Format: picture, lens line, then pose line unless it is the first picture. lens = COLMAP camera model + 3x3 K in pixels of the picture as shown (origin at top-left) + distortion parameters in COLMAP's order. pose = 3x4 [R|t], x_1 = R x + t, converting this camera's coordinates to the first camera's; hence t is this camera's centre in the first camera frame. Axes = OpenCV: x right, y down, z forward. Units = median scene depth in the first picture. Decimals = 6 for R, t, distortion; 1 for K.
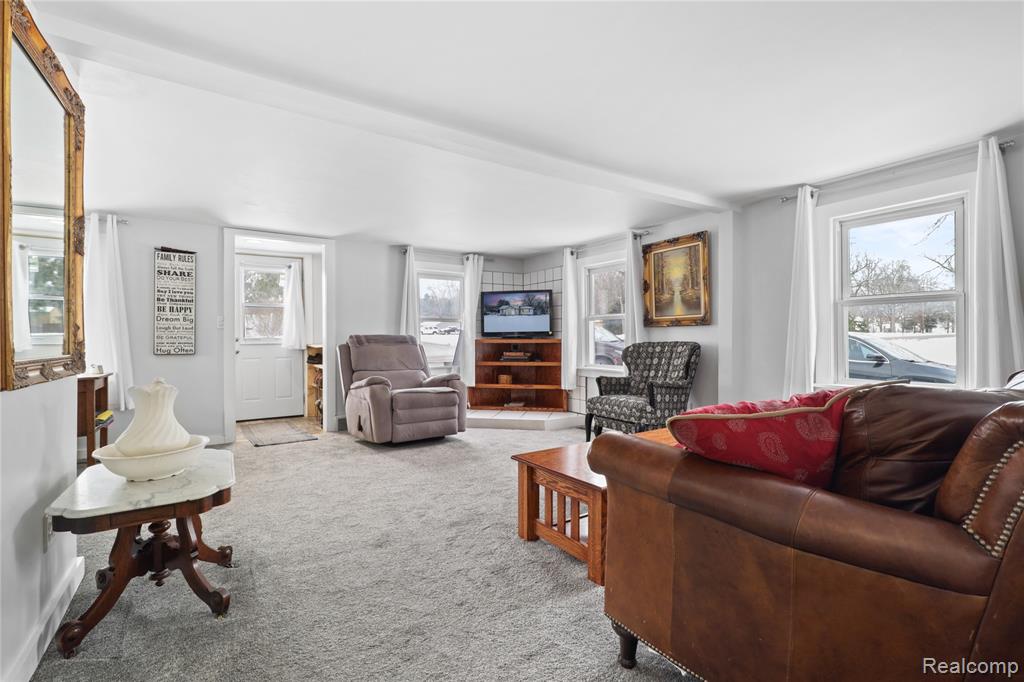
lens RADIAL K [[470.3, 0, 512.4], [0, 470.3, 325.9], [0, 0, 1]] dist [-0.011264, 0.000389]
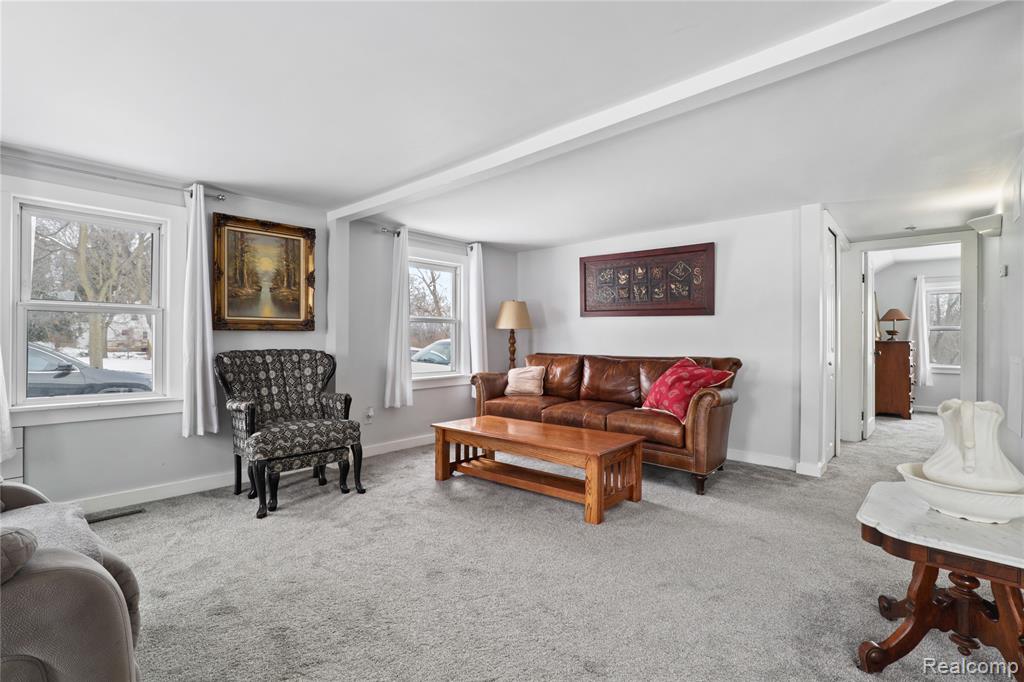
lens RADIAL K [[470.3, 0, 512.4], [0, 470.3, 325.9], [0, 0, 1]] dist [-0.011264, 0.000389]
pose [[-0.262548, 0.035287, 0.964274, -0.541077], [-0.024094, 0.998780, -0.043110, 0.017620], [-0.964618, -0.034552, -0.261377, 0.803176]]
